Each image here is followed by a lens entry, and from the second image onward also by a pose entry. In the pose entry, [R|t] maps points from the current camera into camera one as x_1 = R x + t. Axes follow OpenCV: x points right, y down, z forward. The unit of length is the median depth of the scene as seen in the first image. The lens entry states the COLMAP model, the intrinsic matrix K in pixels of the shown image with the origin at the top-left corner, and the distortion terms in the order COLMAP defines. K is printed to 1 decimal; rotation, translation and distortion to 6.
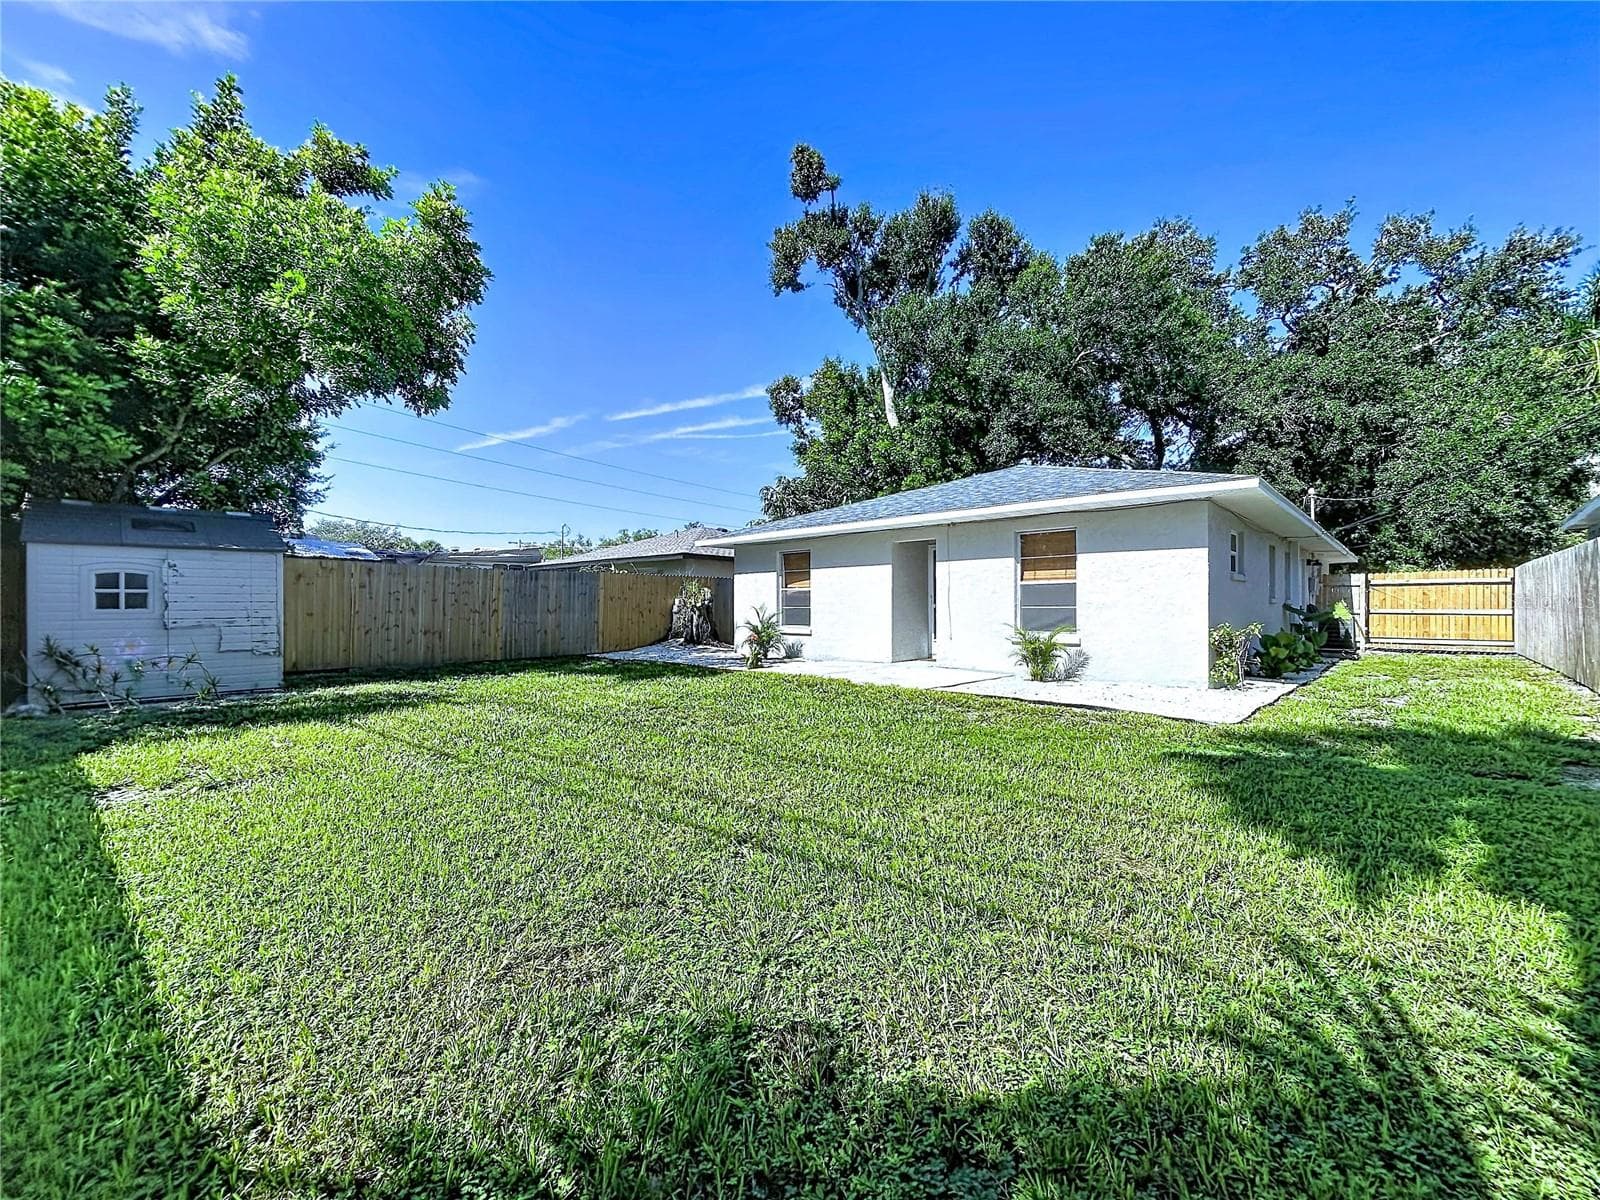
lens RADIAL K [[682.9, 0, 788.7], [0, 682.9, 576.5], [0, 0, 1]] dist [0.002306, 0.000308]
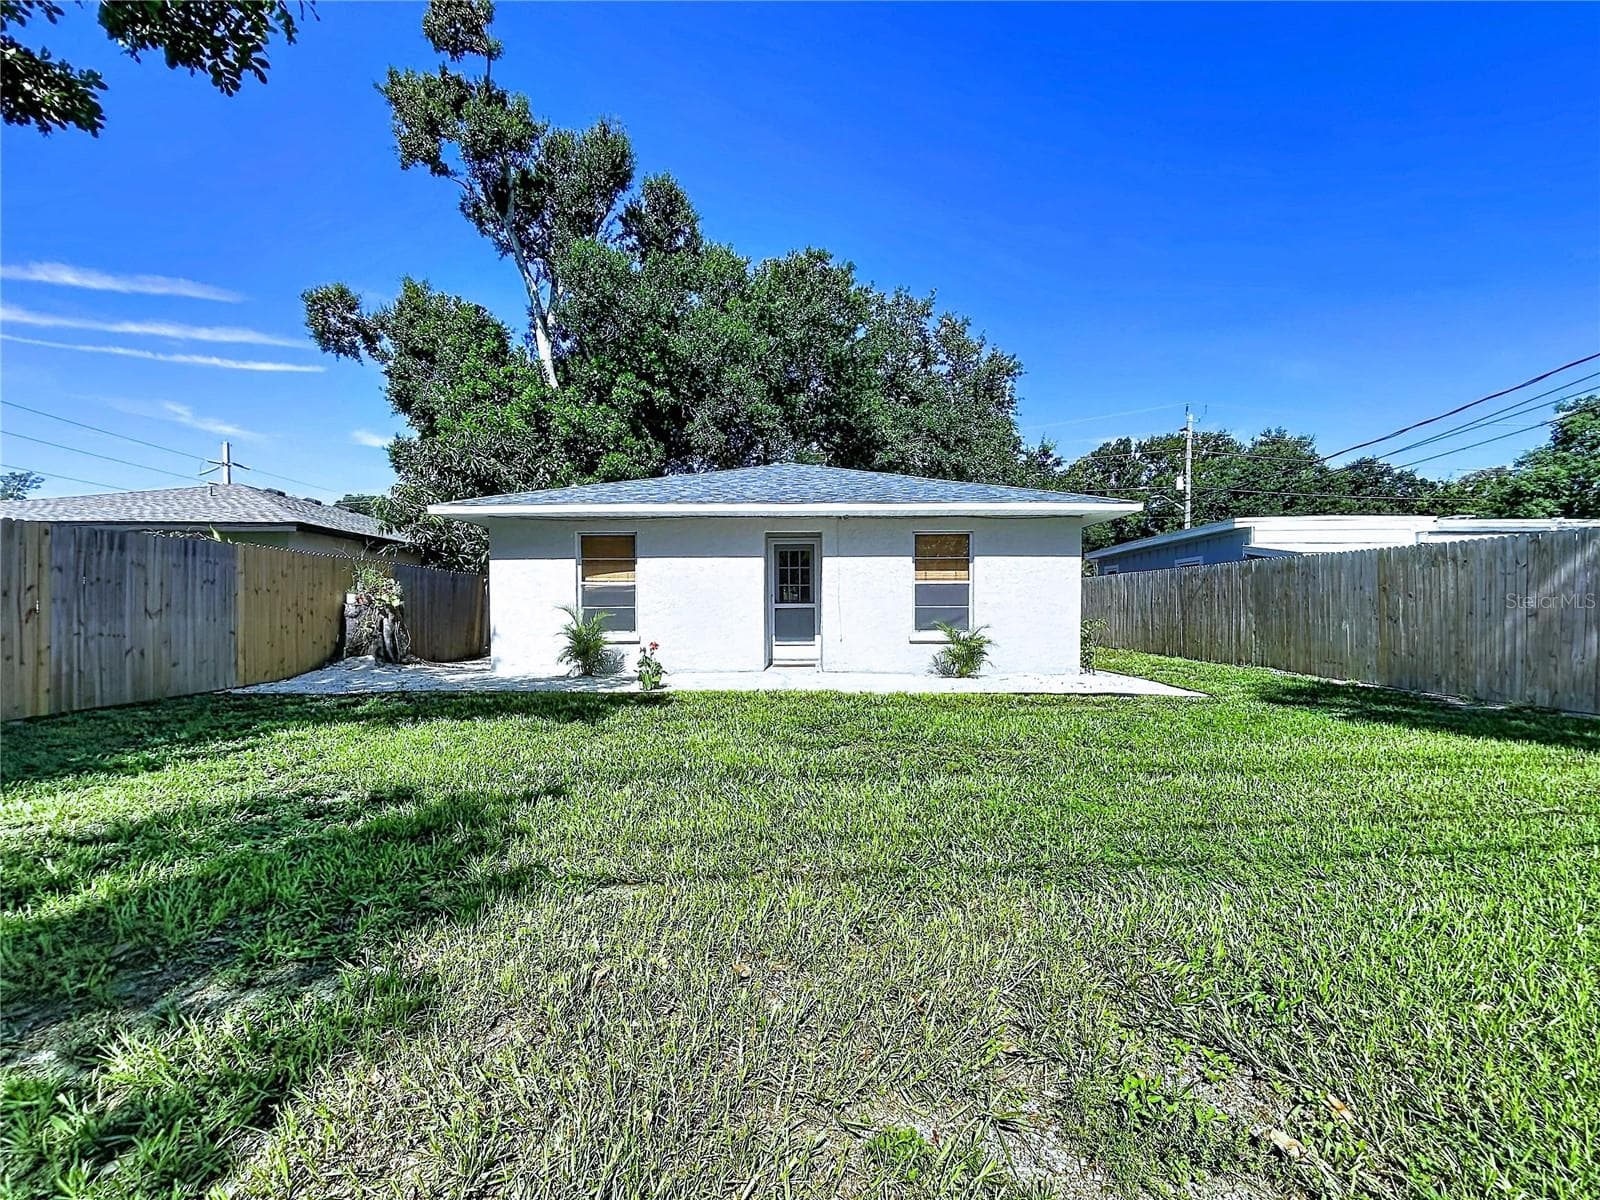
lens RADIAL K [[695.4, 0, 797.3], [0, 695.4, 624.3], [0, 0, 1]] dist [0.000531, -0.000341]
pose [[0.723598, -0.013587, 0.690088, -0.314528], [-0.029970, 0.998245, 0.051080, 0.015311], [-0.689571, -0.057644, 0.721920, 0.238982]]
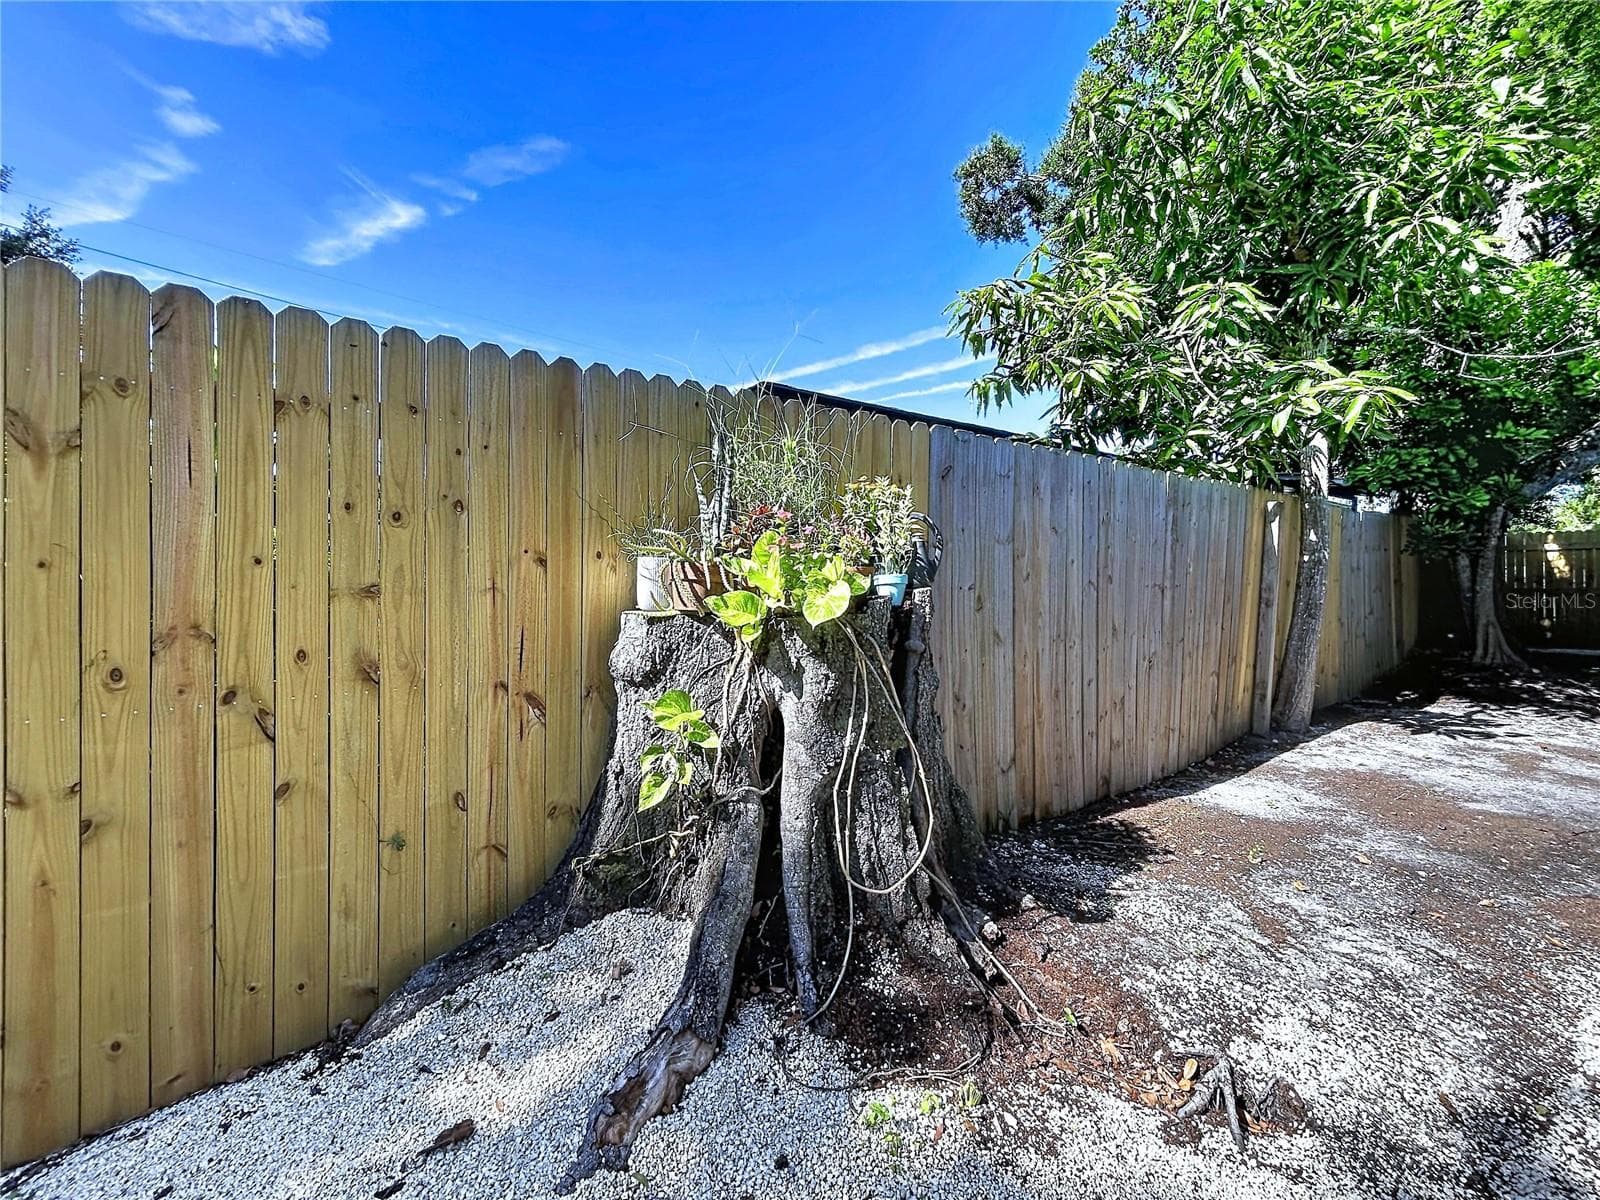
lens RADIAL K [[640.6, 0, 800.0], [0, 640.6, 600.0], [0, 0, 1]] dist [0.016930, -0.008284]
pose [[0.980067, -0.017179, -0.197924, -0.115458], [0.029769, 0.997705, 0.060812, 0.034171], [0.196425, -0.065491, 0.978329, 0.899080]]
